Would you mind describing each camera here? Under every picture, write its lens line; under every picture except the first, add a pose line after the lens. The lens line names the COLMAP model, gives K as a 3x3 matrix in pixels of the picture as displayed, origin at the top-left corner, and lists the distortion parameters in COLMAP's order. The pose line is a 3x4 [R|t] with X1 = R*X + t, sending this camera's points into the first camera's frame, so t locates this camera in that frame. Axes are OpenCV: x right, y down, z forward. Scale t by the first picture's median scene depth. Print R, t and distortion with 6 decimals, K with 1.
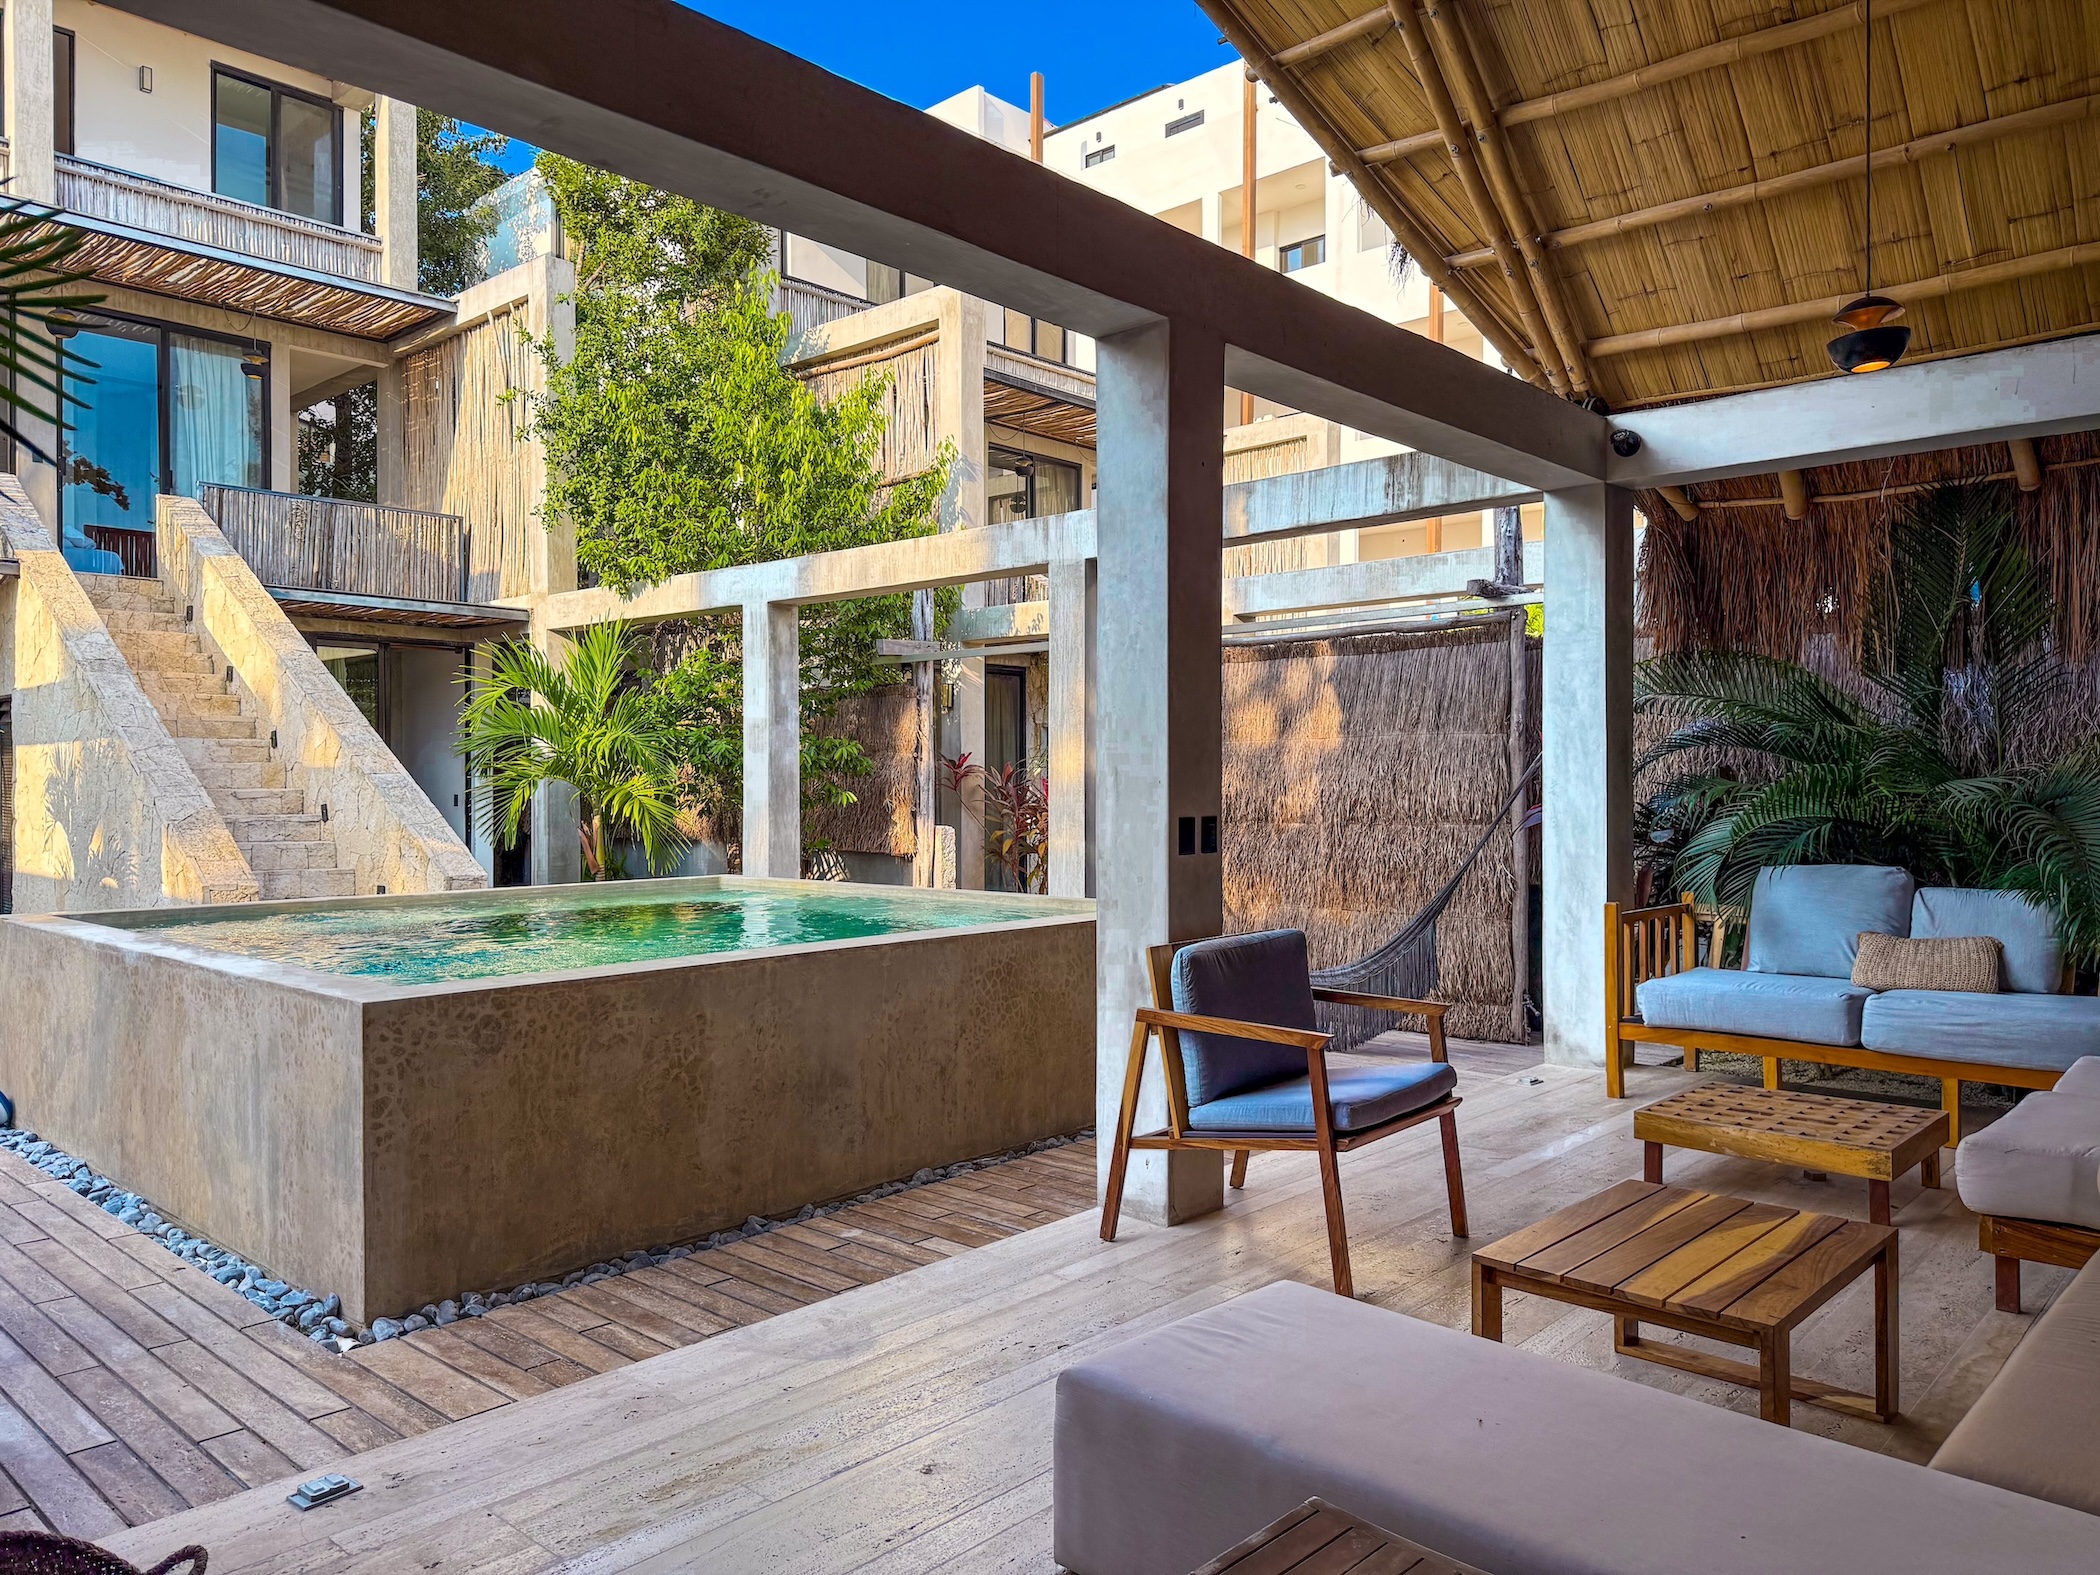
lens RADIAL K [[1484.3, 0, 1057.4], [0, 1484.3, 790.3], [0, 0, 1]] dist [0.049965, -0.059635]
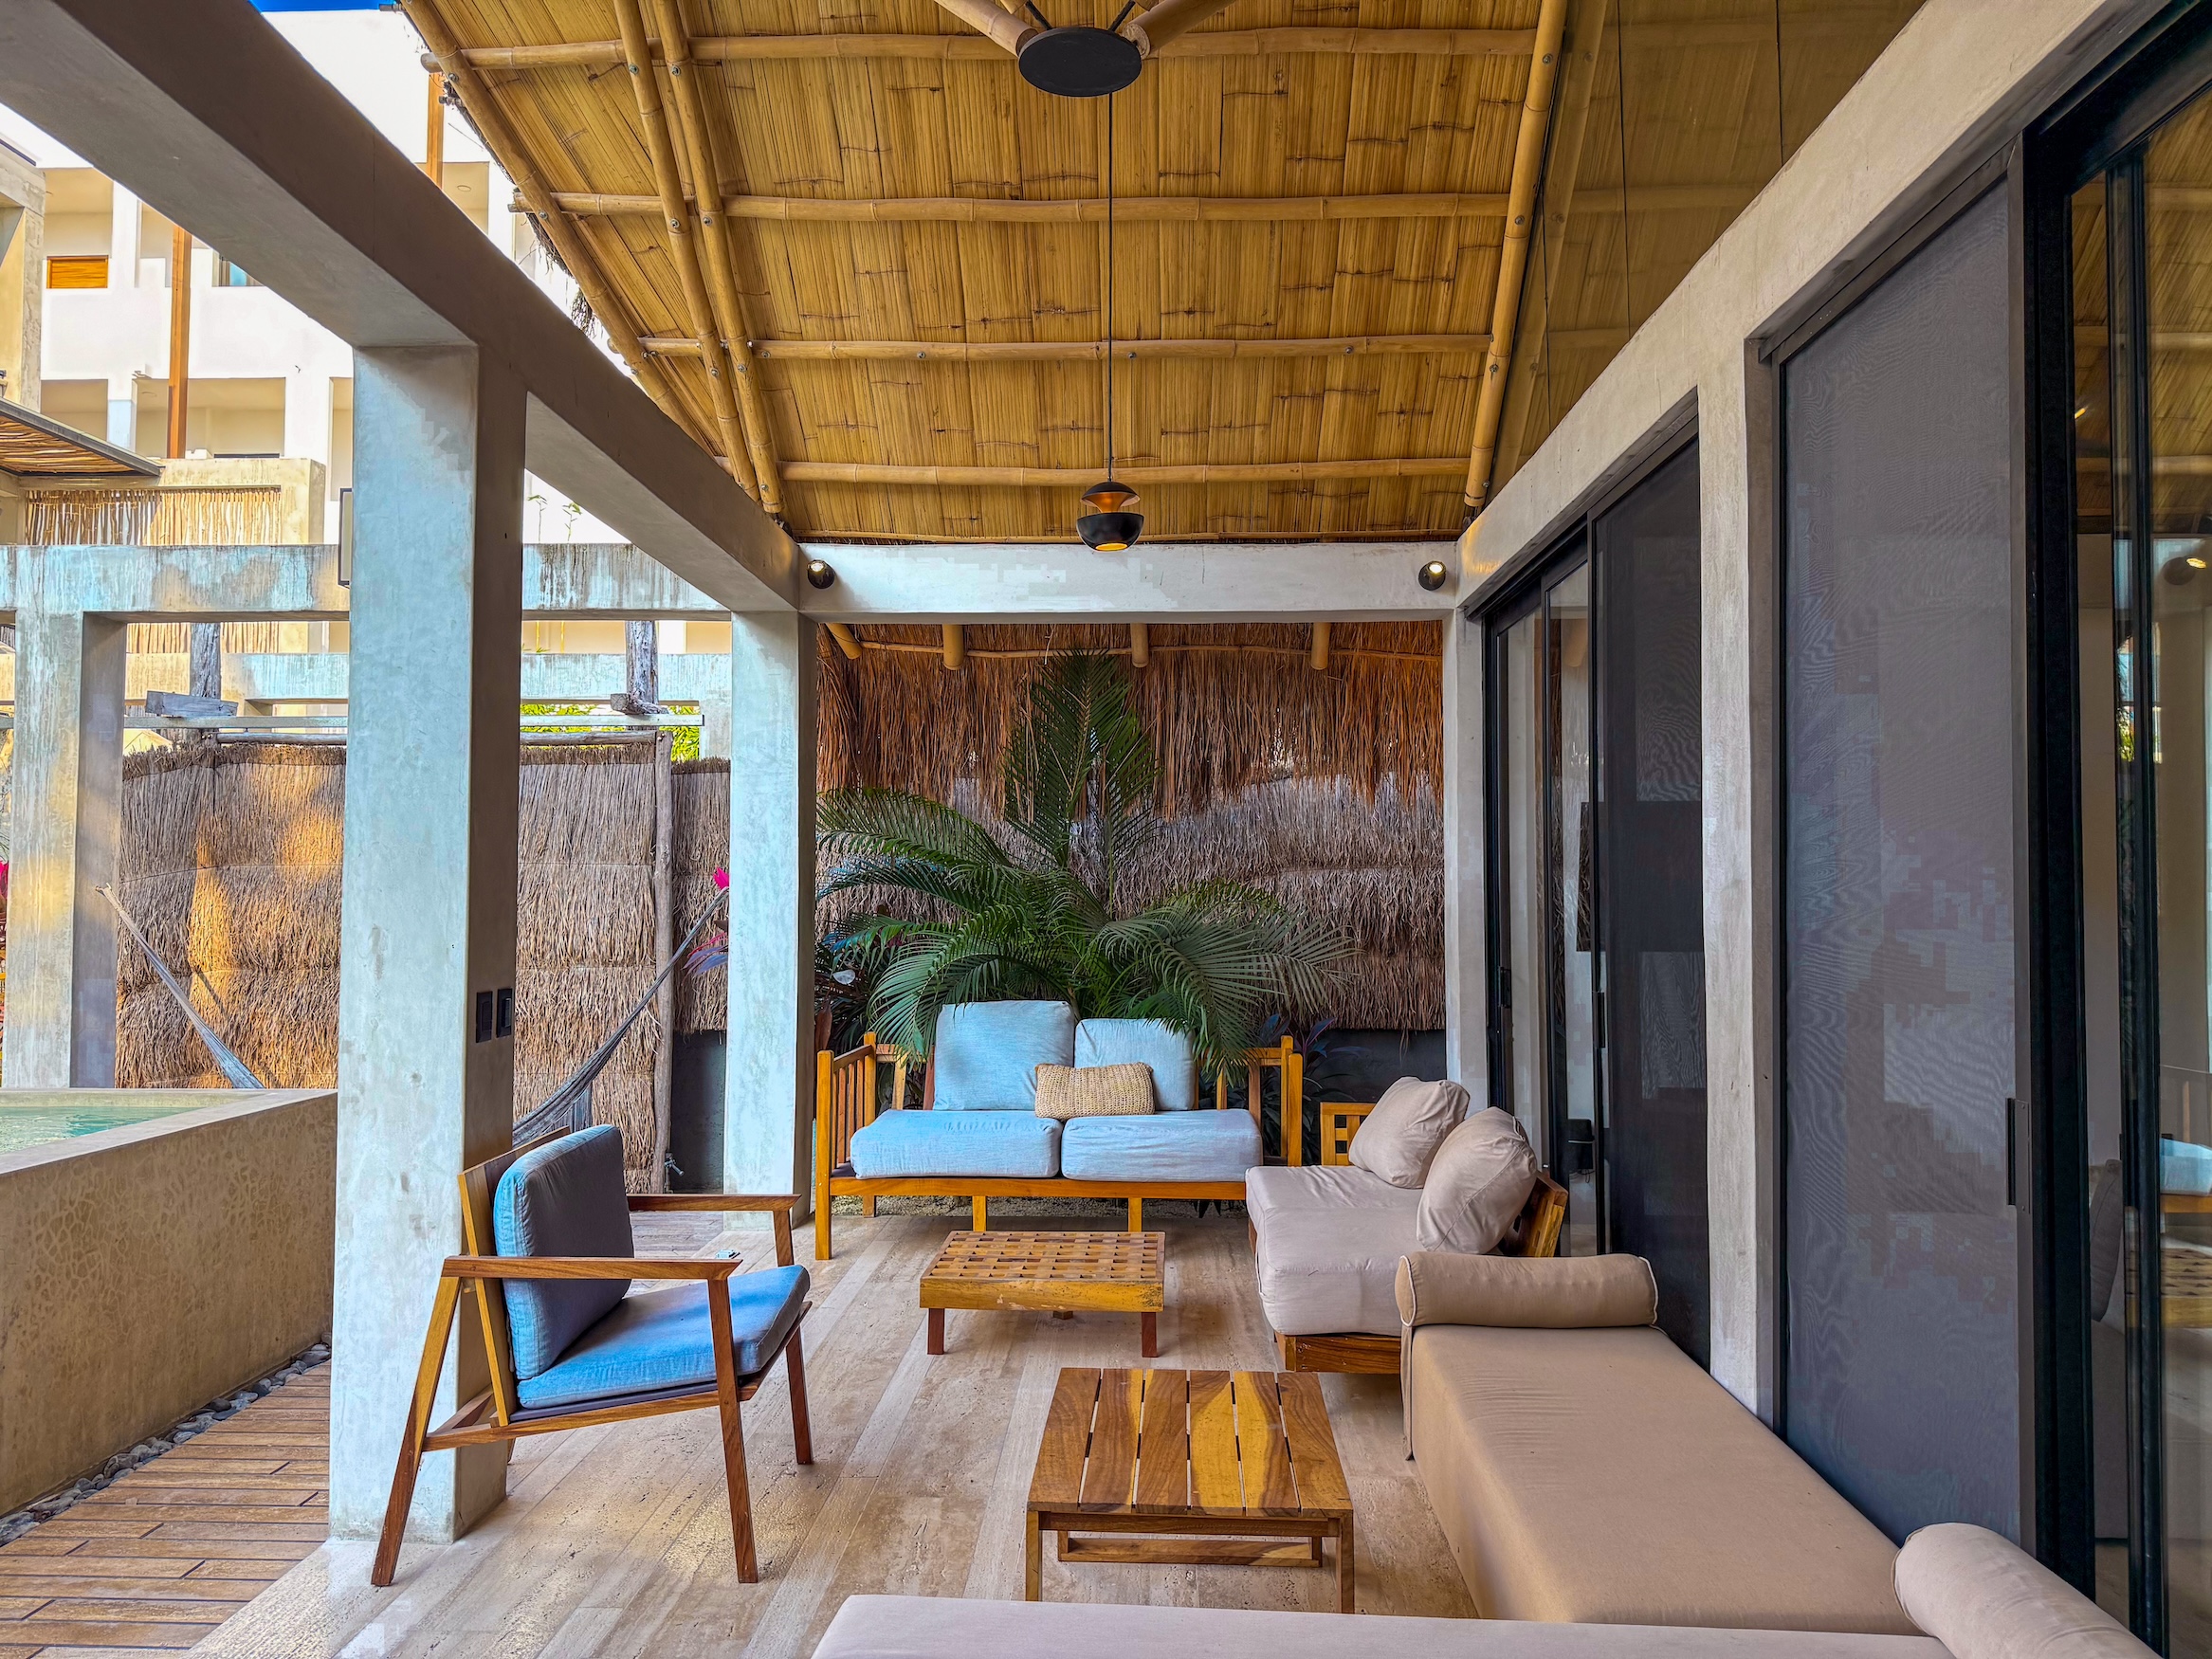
lens RADIAL K [[1540.1, 0, 1105.5], [0, 1540.1, 850.5], [0, 0, 1]] dist [0.083715, -0.092025]
pose [[0.755841, 0.024244, 0.654307, -0.145025], [-0.002165, 0.999401, -0.034529, -0.019757], [-0.654752, 0.024681, 0.755441, 0.134317]]
